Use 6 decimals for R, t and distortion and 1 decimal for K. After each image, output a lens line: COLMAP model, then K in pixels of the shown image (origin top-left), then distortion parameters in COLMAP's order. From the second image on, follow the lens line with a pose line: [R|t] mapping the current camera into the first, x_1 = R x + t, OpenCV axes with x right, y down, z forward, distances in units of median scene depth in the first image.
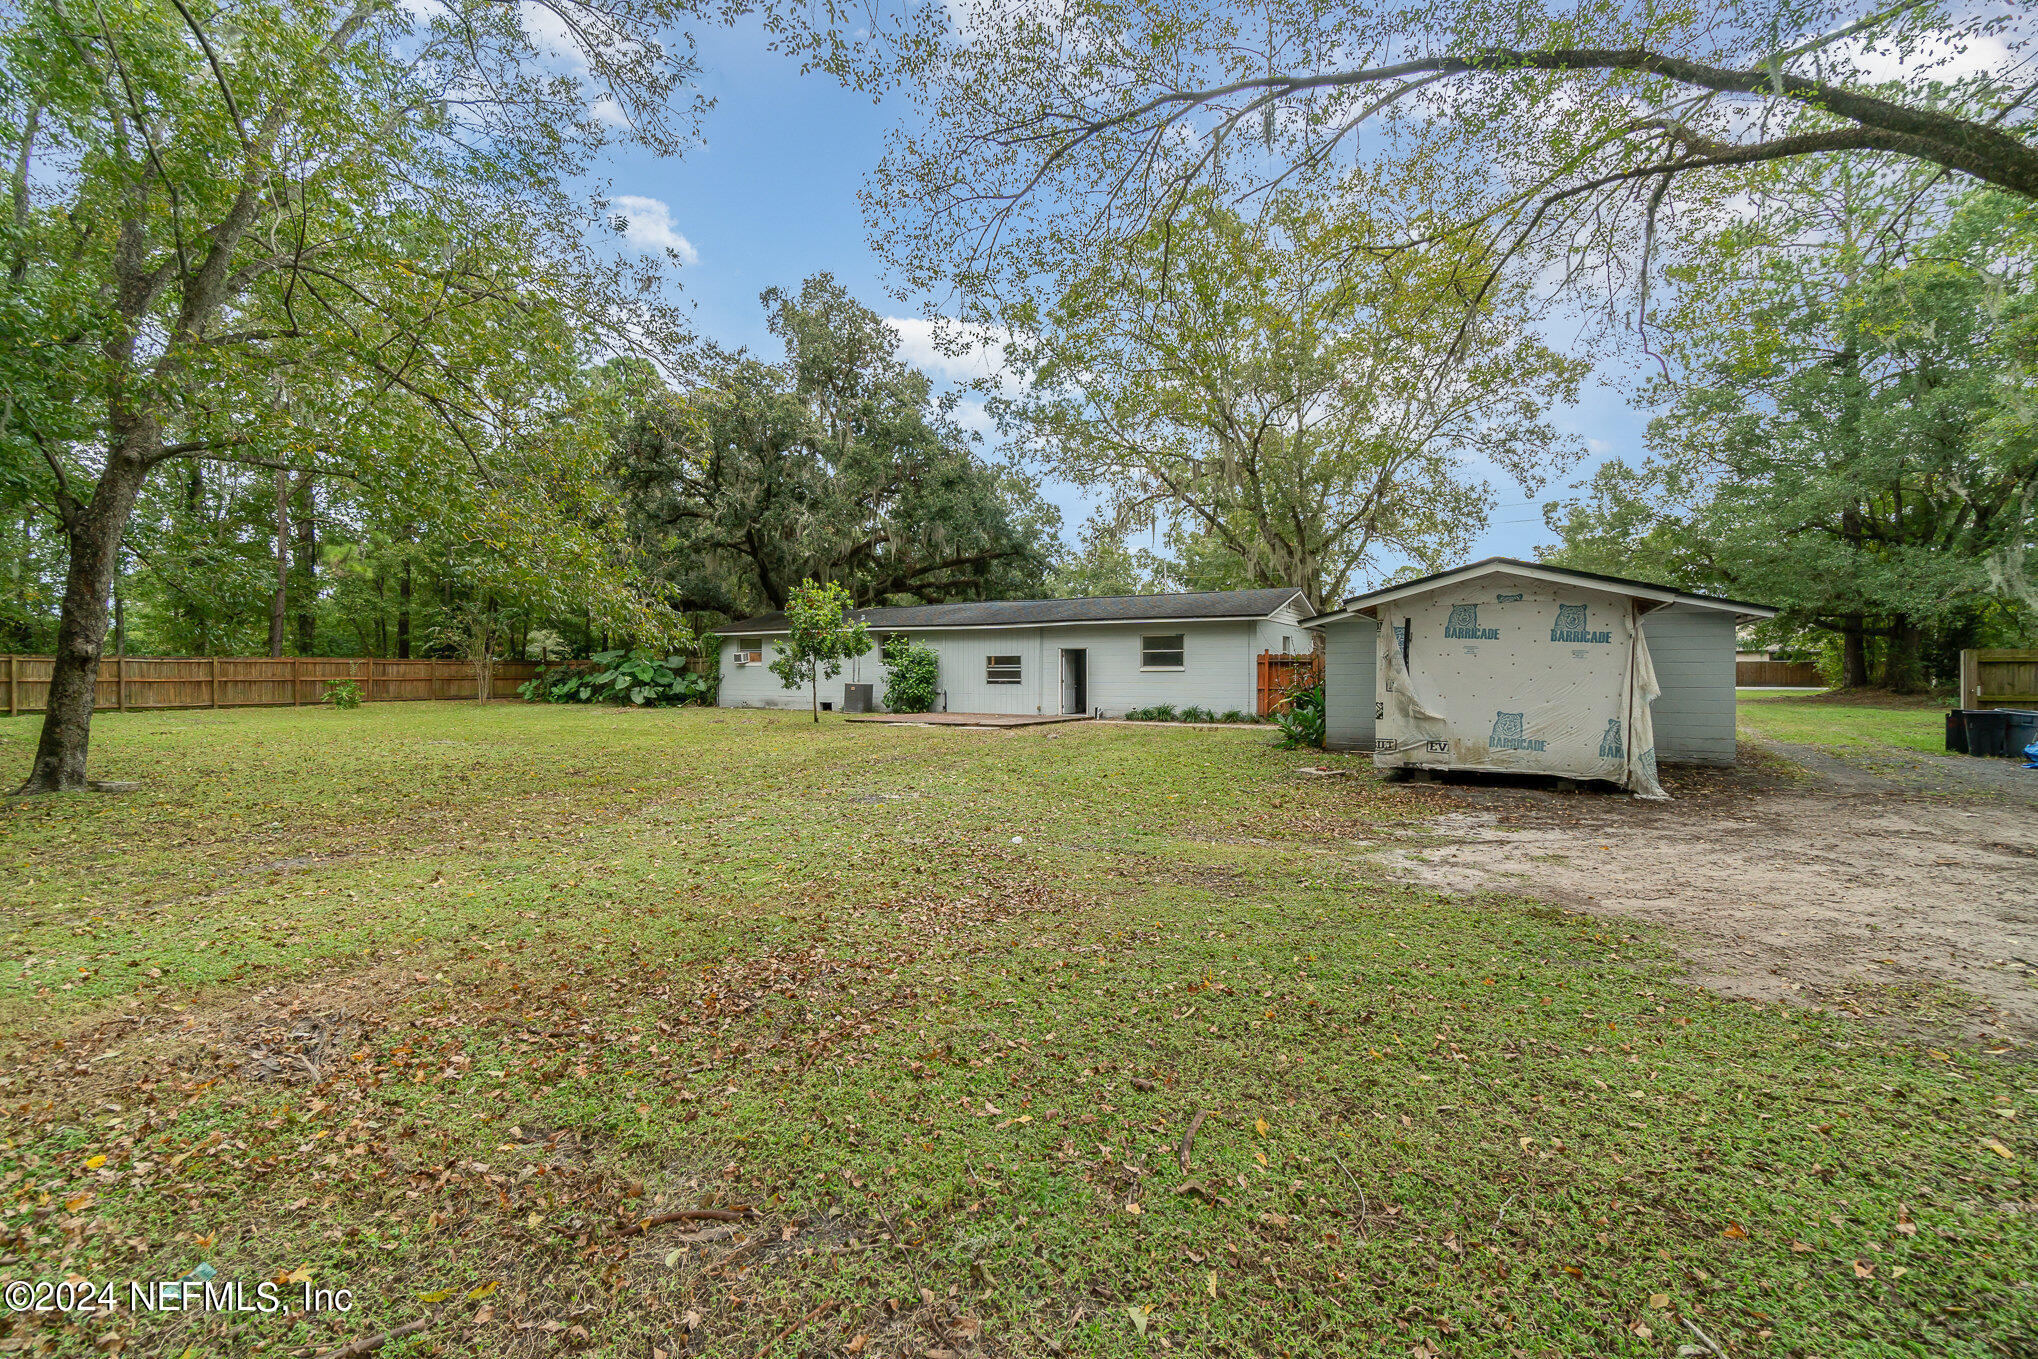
lens RADIAL K [[887.4, 0, 1014.7], [0, 887.4, 673.4], [0, 0, 1]] dist [0.009471, 0.002780]
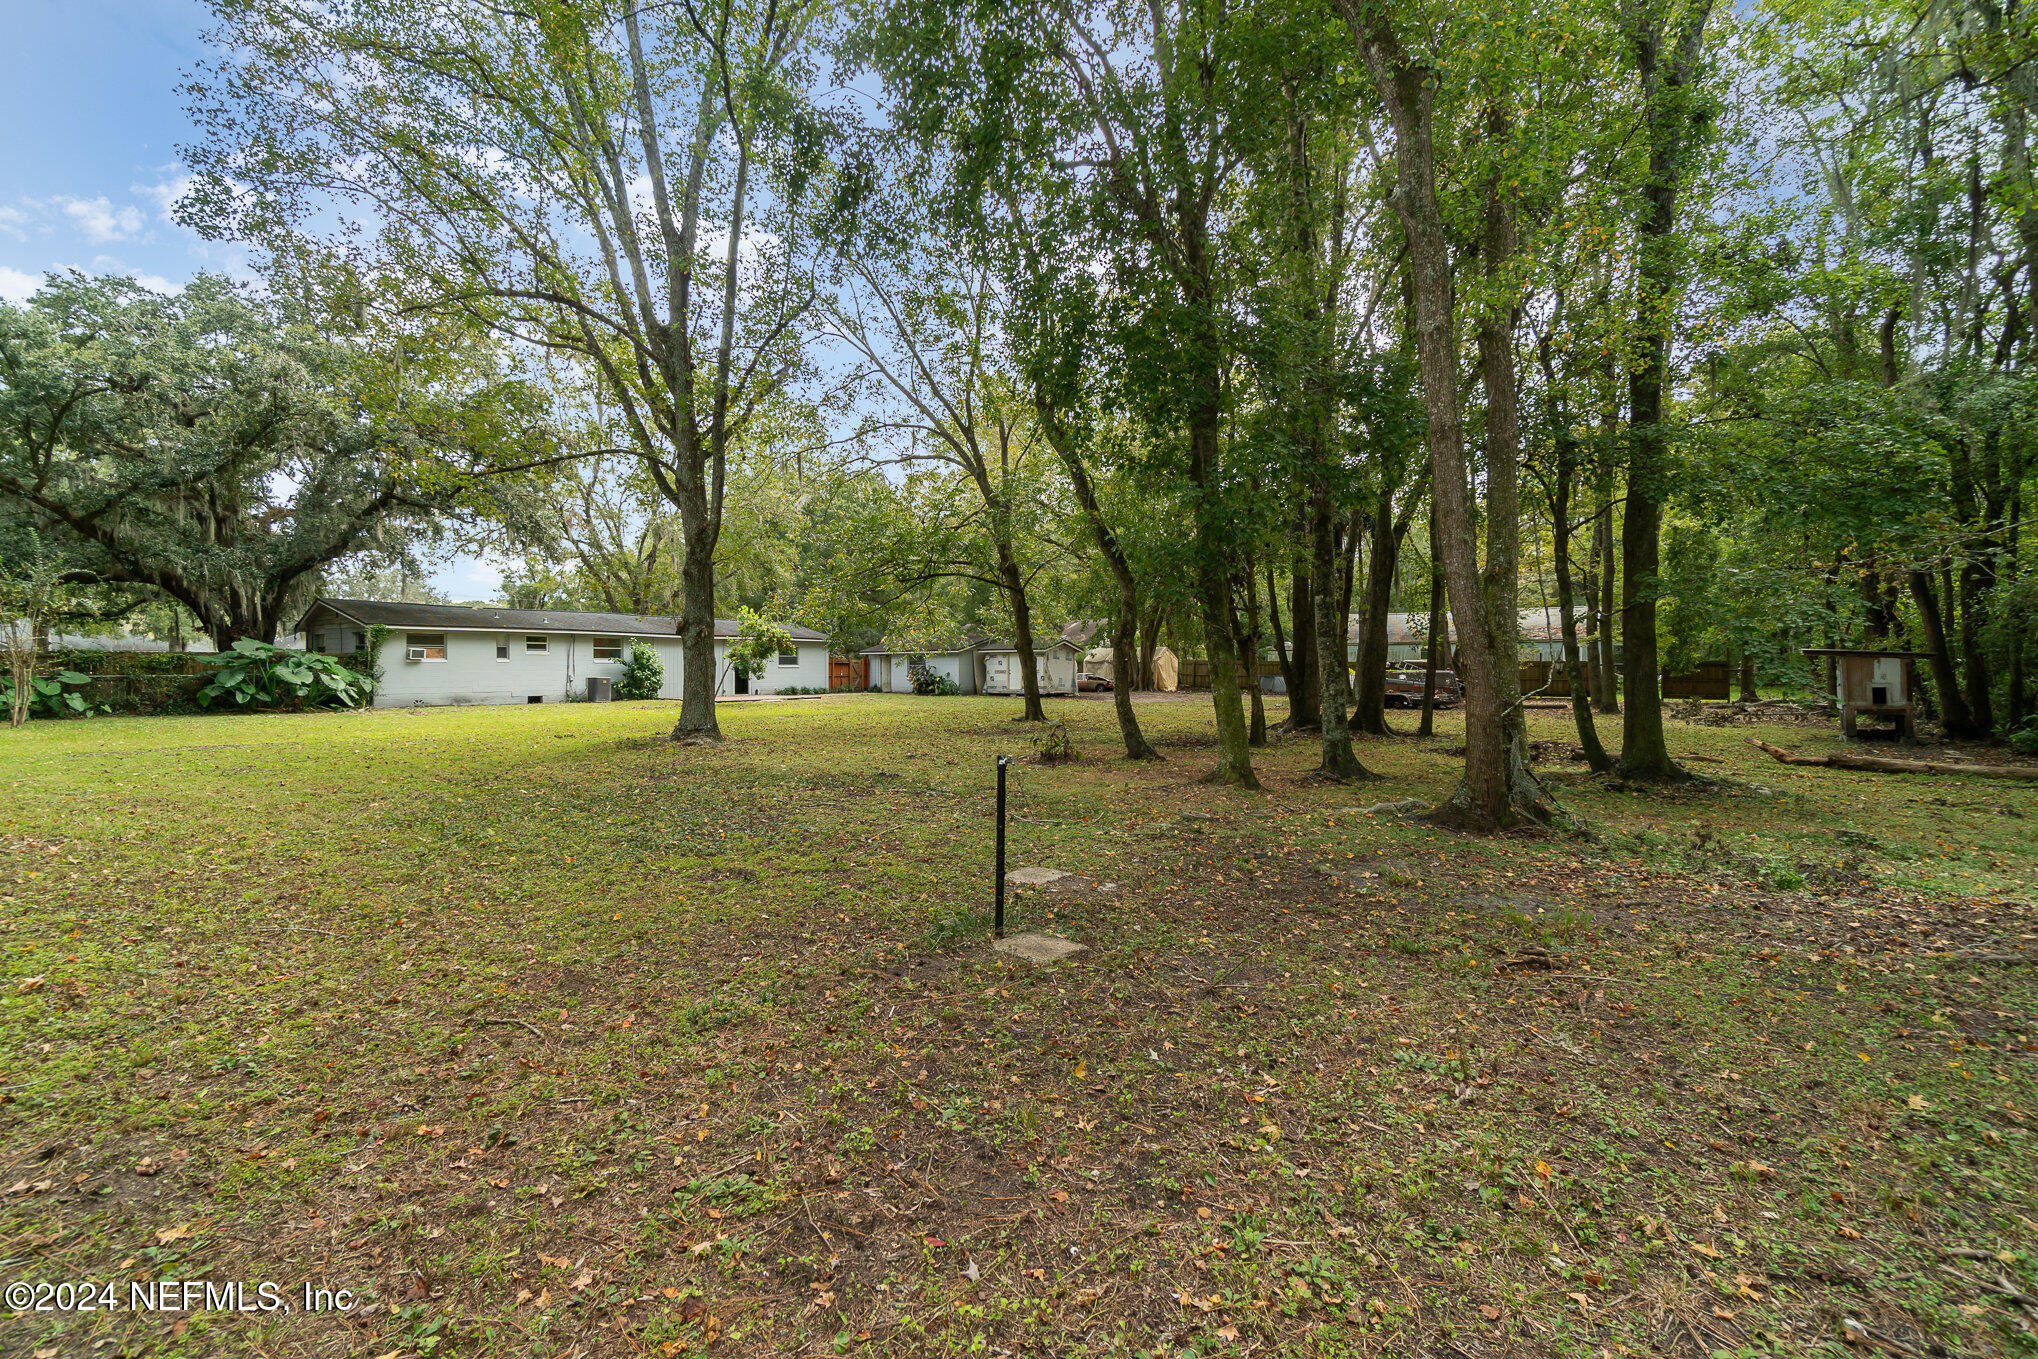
lens RADIAL K [[887.4, 0, 1015.1], [0, 887.4, 676.3], [0, 0, 1]] dist [0.009471, 0.002780]
pose [[0.109390, -0.007864, 0.993968, -1.430017], [0.006774, 0.999951, 0.007165, 0.005082], [-0.993976, 0.005949, 0.109438, 0.303828]]
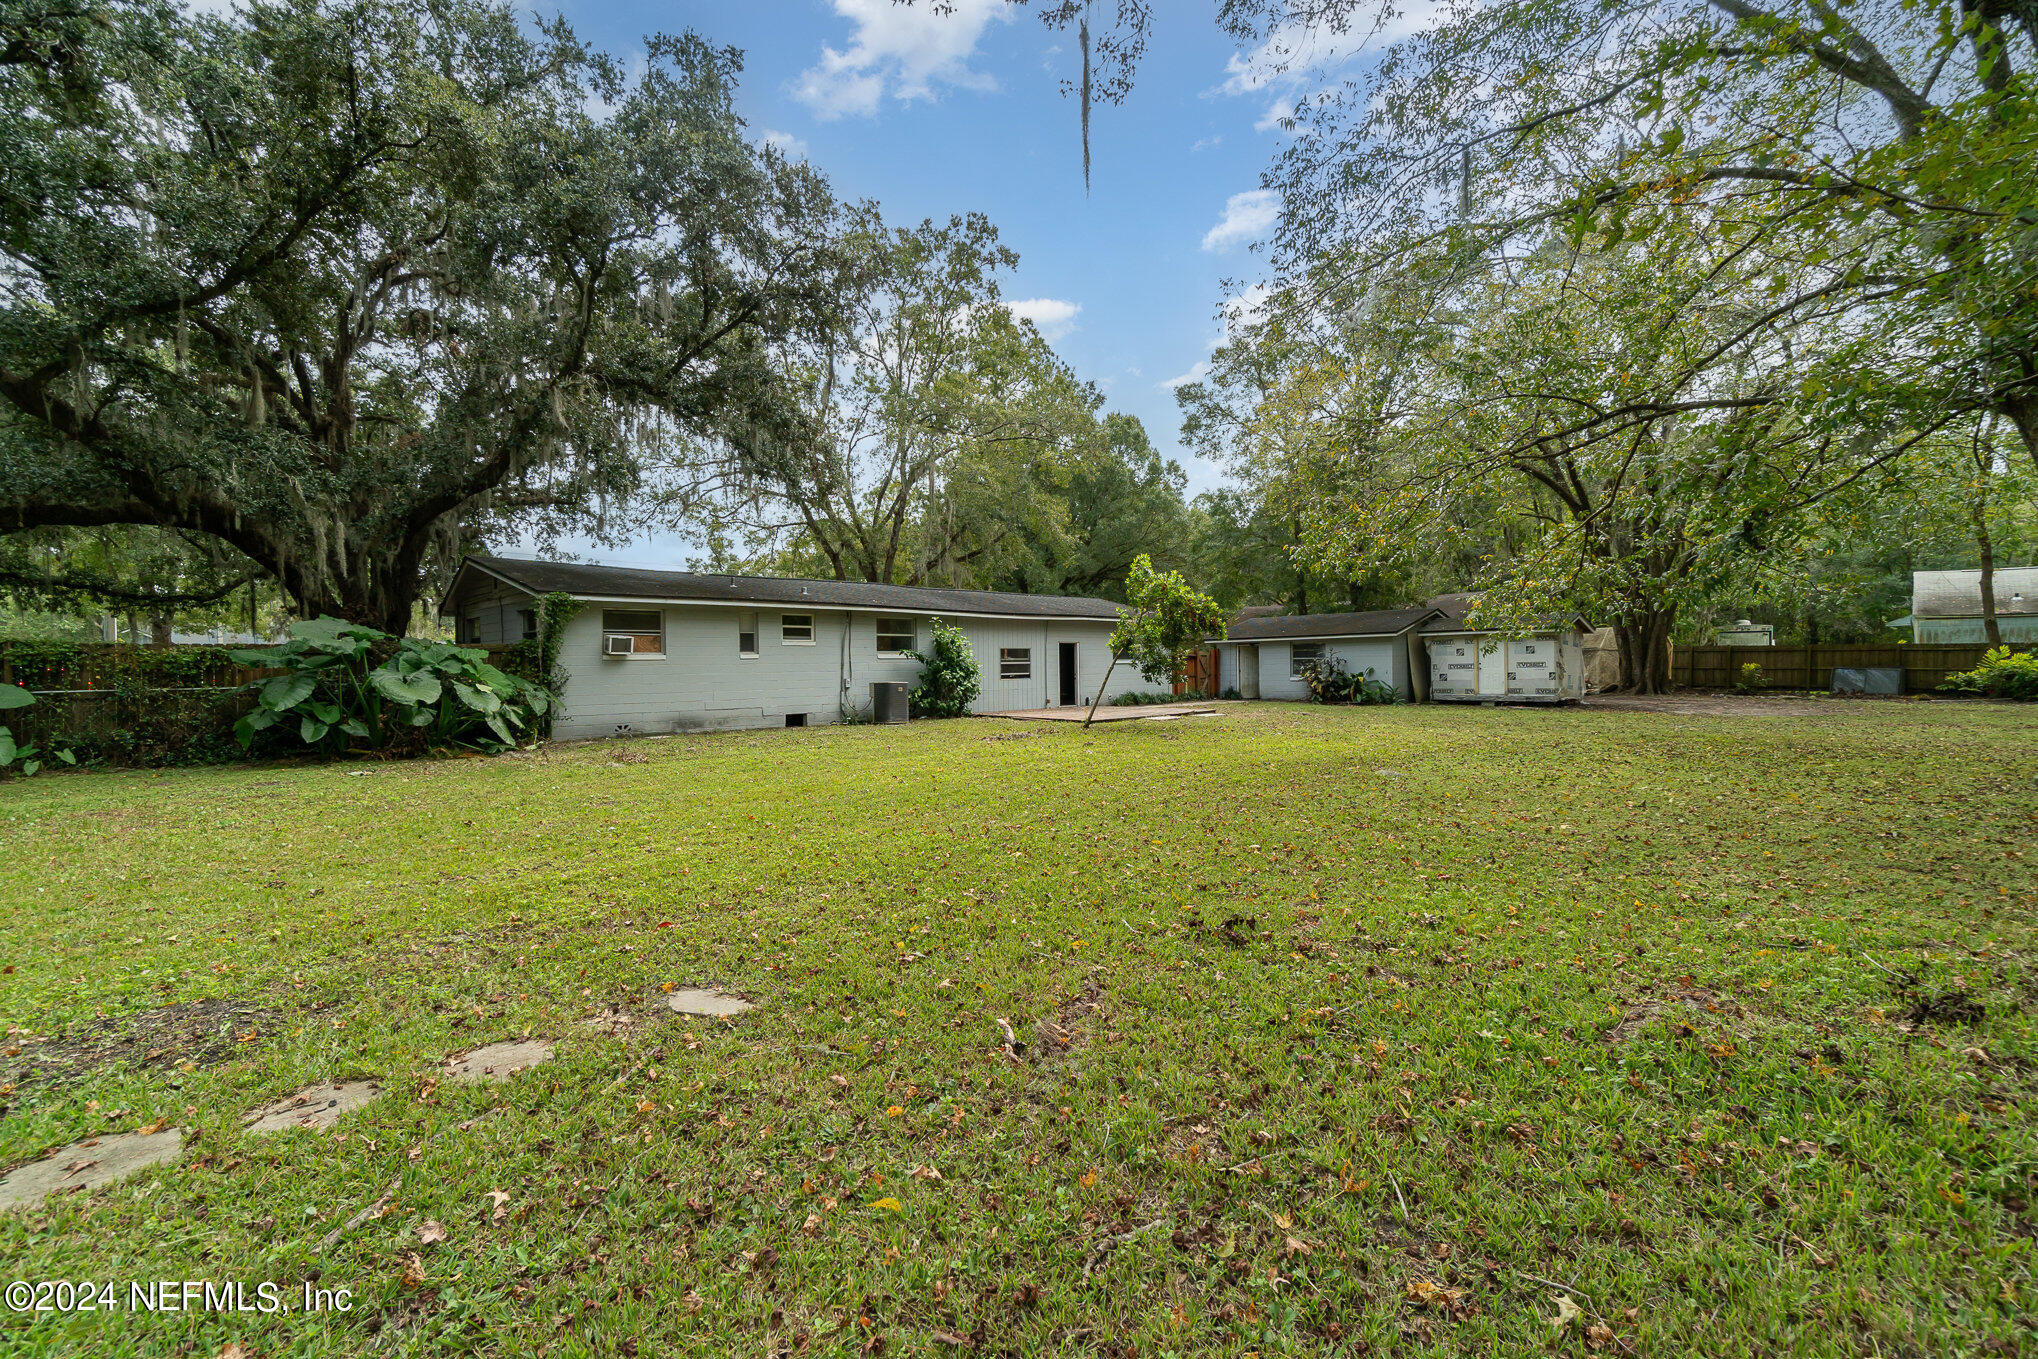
lens RADIAL K [[887.4, 0, 1011.6], [0, 887.4, 672.5], [0, 0, 1]] dist [0.009471, 0.002780]
pose [[0.260842, -0.008117, 0.965347, -0.927397], [0.018502, 0.999823, 0.003407, 0.002428], [-0.965204, 0.016972, 0.260946, 0.747507]]
